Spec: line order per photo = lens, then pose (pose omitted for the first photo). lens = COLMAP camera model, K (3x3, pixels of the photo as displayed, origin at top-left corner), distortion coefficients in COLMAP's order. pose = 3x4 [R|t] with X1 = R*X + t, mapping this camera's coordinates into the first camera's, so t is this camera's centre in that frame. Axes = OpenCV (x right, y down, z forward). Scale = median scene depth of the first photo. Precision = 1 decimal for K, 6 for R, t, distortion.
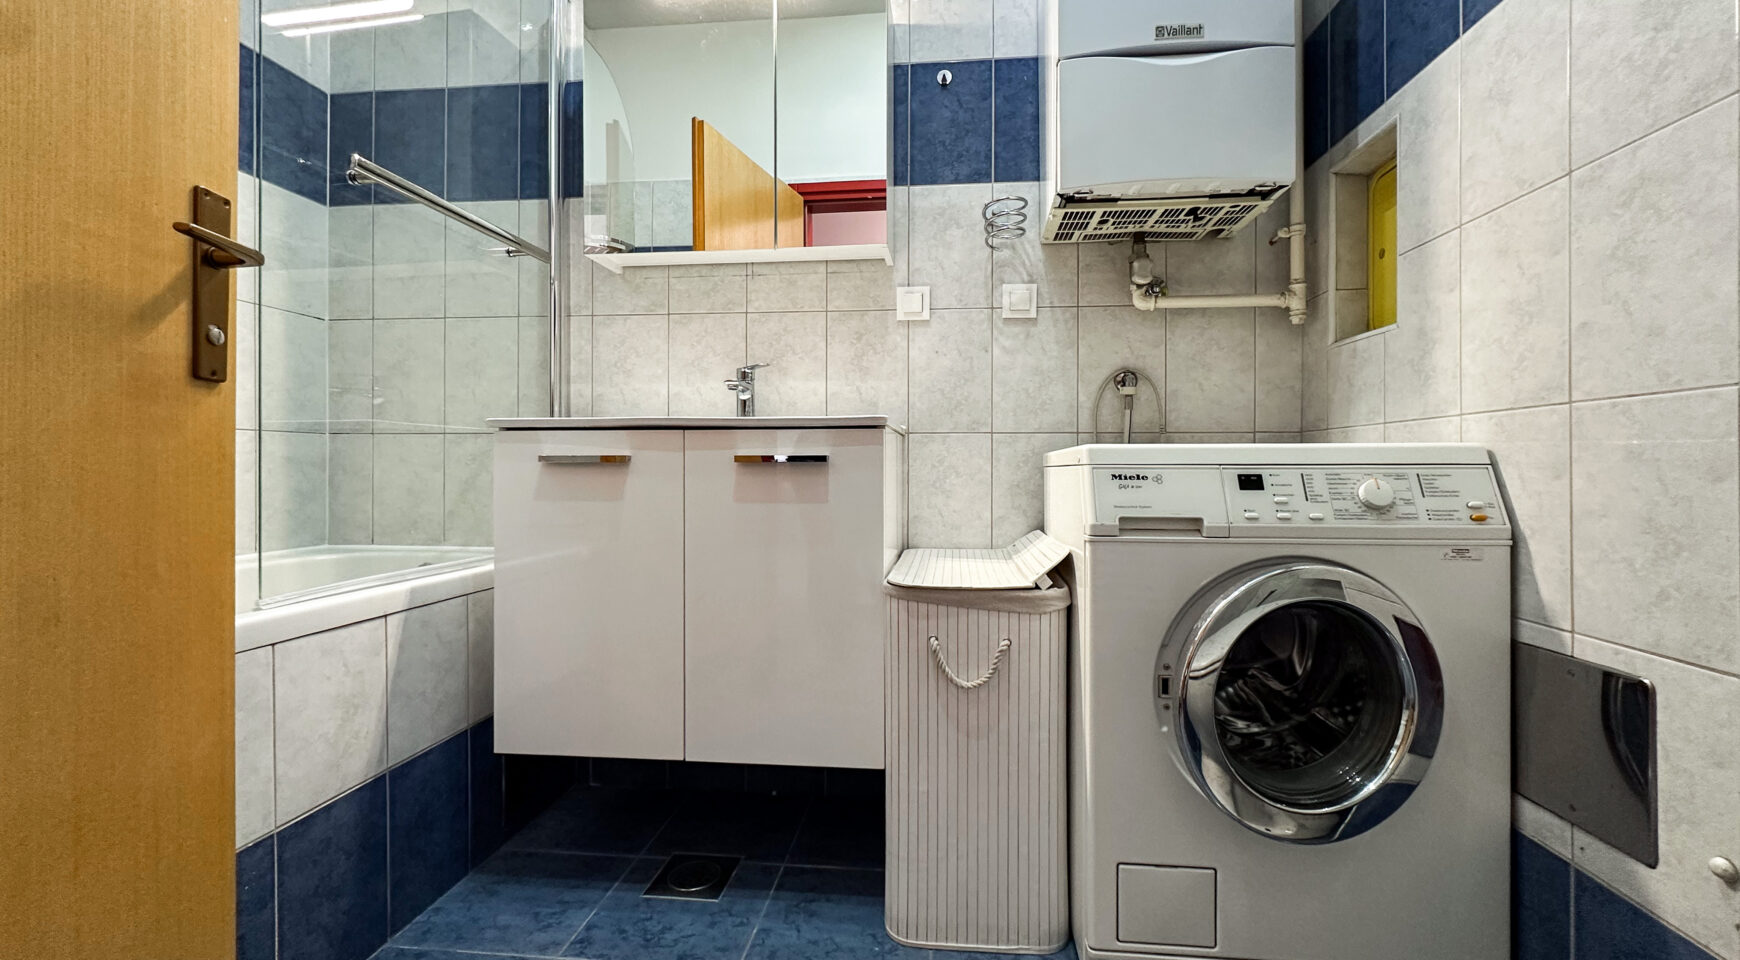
lens RADIAL K [[706.2, 0, 887.3], [0, 706.2, 507.2], [0, 0, 1]] dist [0.000100, -0.000036]
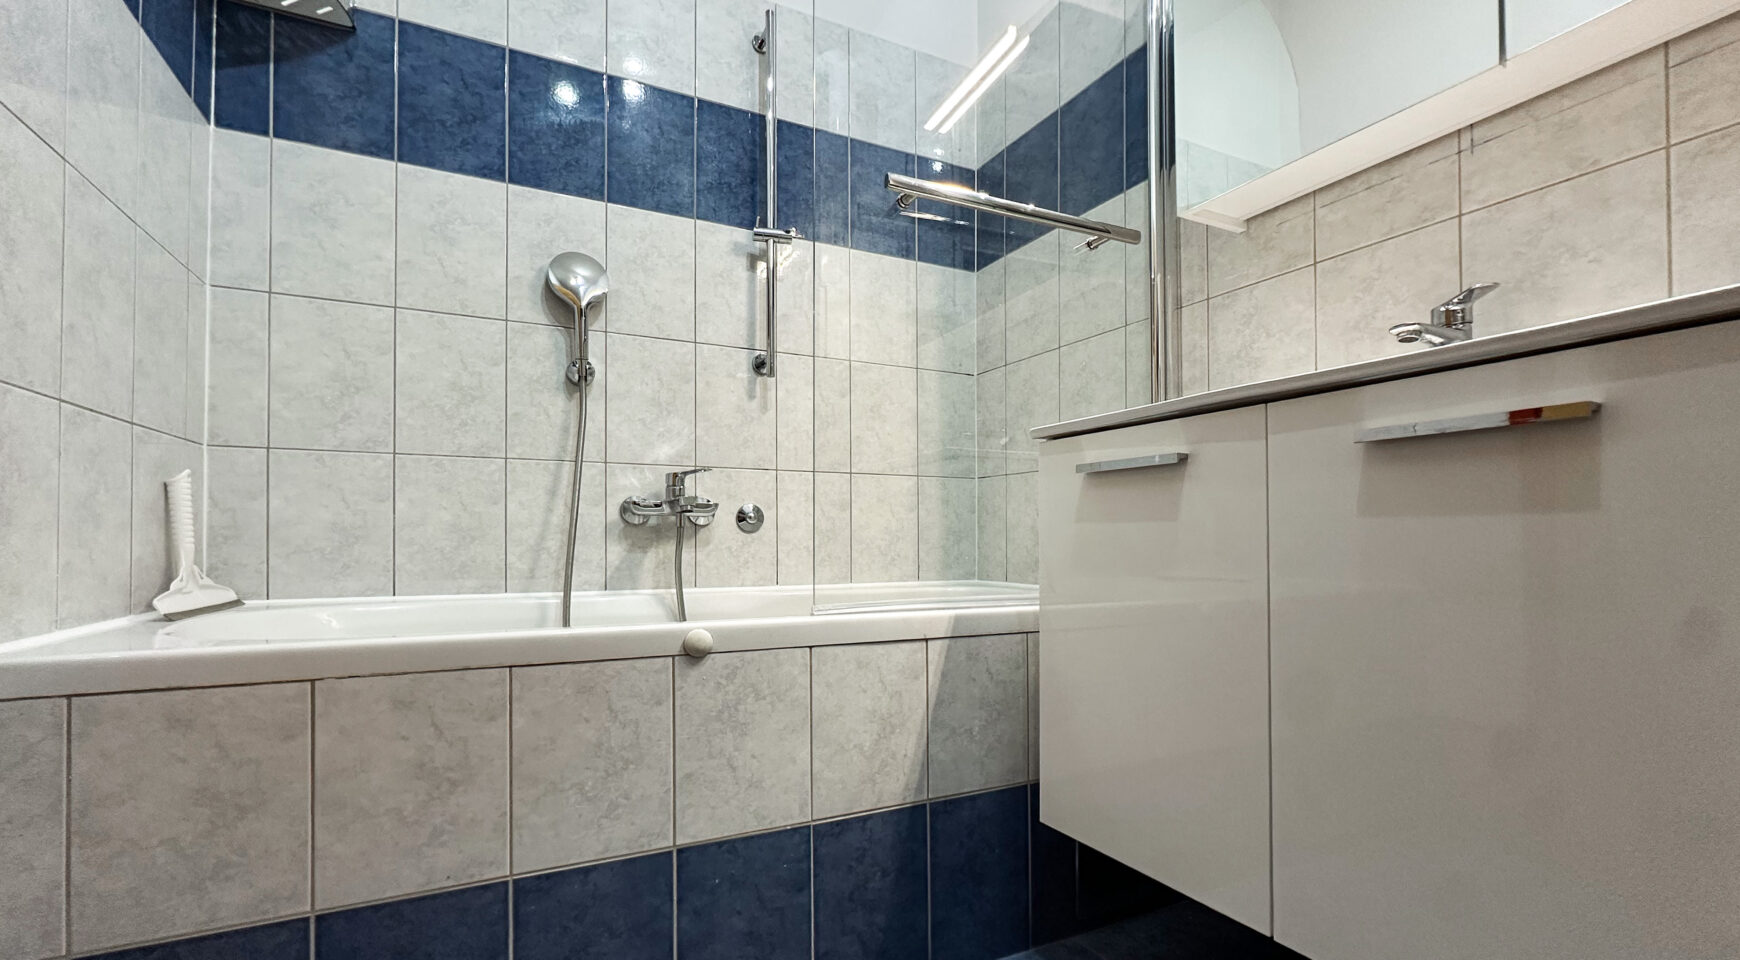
lens RADIAL K [[684.4, 0, 869.6], [0, 684.4, 545.9], [0, 0, 1]] dist [-0.002411, 0.000130]
pose [[0.506487, -0.006050, -0.862226, 0.053798], [-0.040789, 0.998688, -0.030968, 0.050106], [0.861282, 0.050854, 0.505576, 0.392470]]
